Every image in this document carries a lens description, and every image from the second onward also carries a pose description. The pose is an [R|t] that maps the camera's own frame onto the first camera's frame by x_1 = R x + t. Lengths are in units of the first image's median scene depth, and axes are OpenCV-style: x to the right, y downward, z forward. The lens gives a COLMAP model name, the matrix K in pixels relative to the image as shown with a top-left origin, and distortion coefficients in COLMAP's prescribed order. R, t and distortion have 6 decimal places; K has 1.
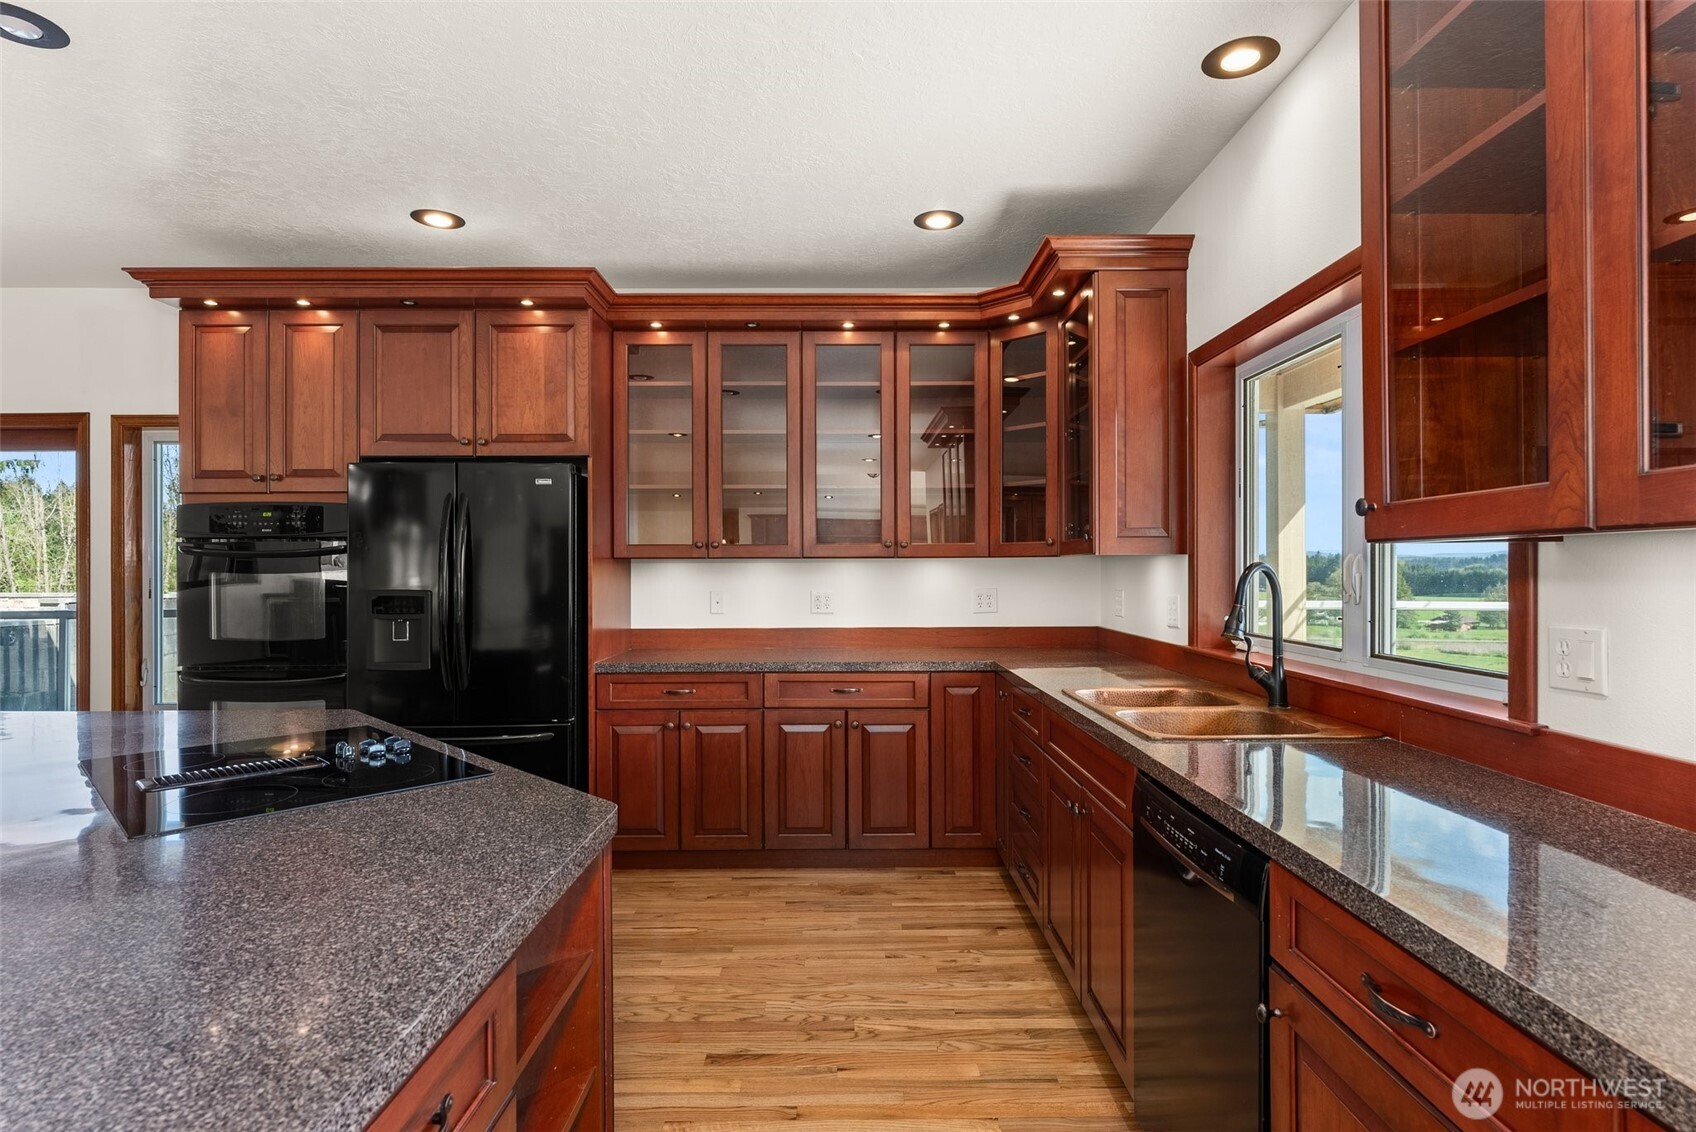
lens RADIAL K [[866.2, 0, 847.3], [0, 866.2, 564.1], [0, 0, 1]] dist [-0.000921, 0.000215]
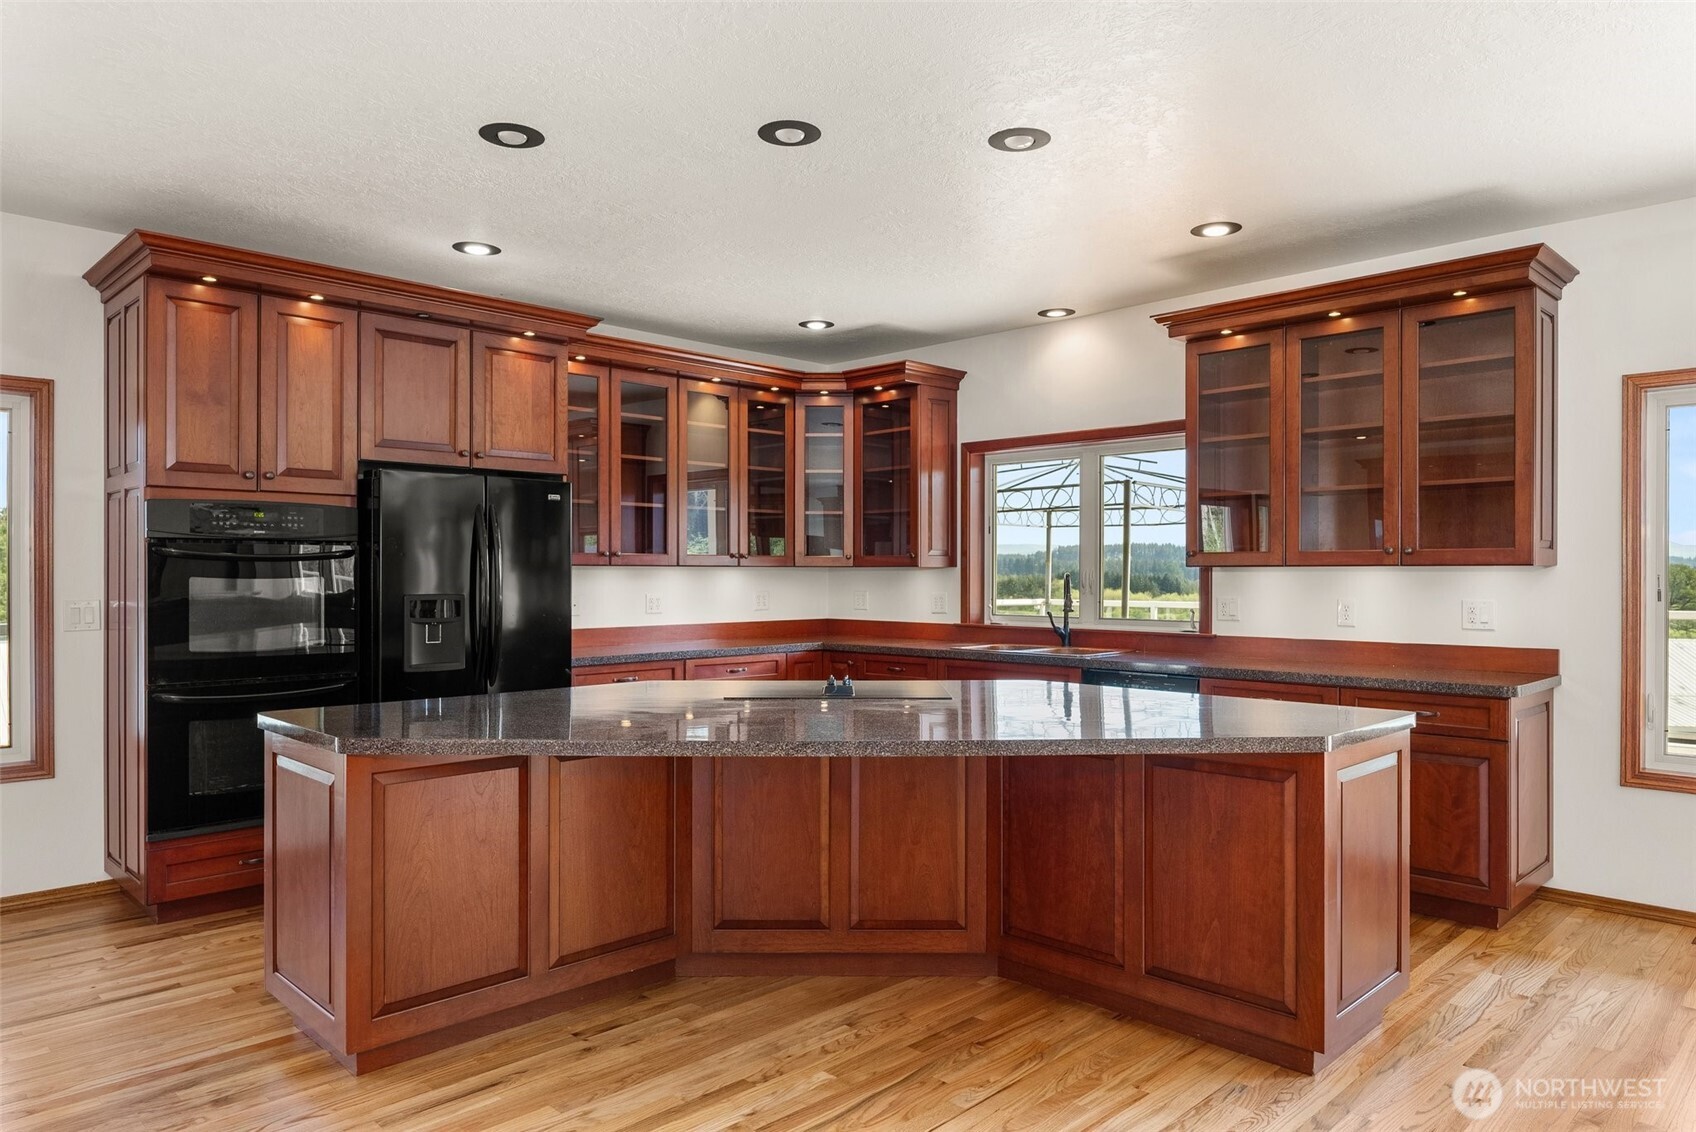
lens RADIAL K [[1102.4, 0, 851.2], [0, 1102.4, 570.3], [0, 0, 1]] dist [0.000238, 0.000944]
pose [[0.715129, 0.007109, 0.698956, -1.040428], [-0.005681, 0.999974, -0.004358, 0.003856], [-0.698969, -0.000854, 0.715151, -0.288927]]
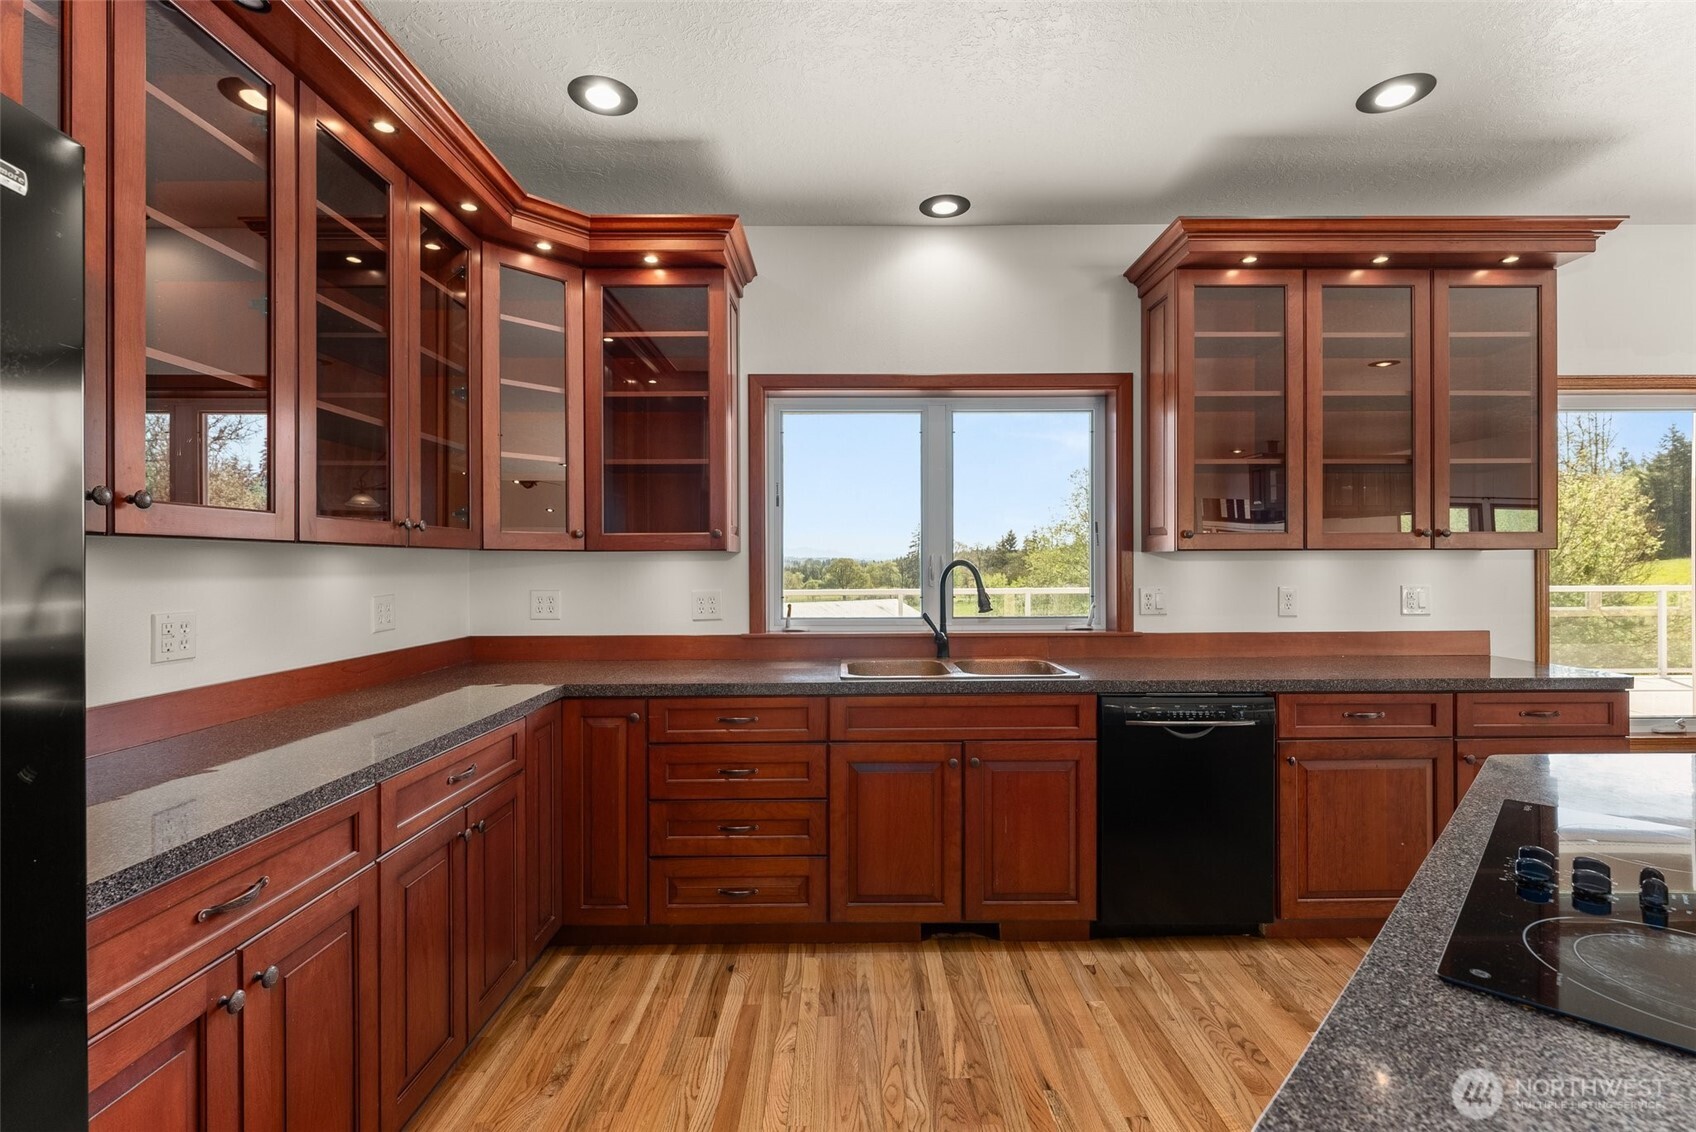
lens RADIAL K [[778.2, 0, 852.7], [0, 778.2, 567.4], [0, 0, 1]] dist [0.001551, 0.000033]
pose [[0.003383, -0.001017, 0.999994, -0.537556], [0.003058, 0.999995, 0.001007, 0.006370], [-0.999990, 0.003055, 0.003386, 0.753233]]
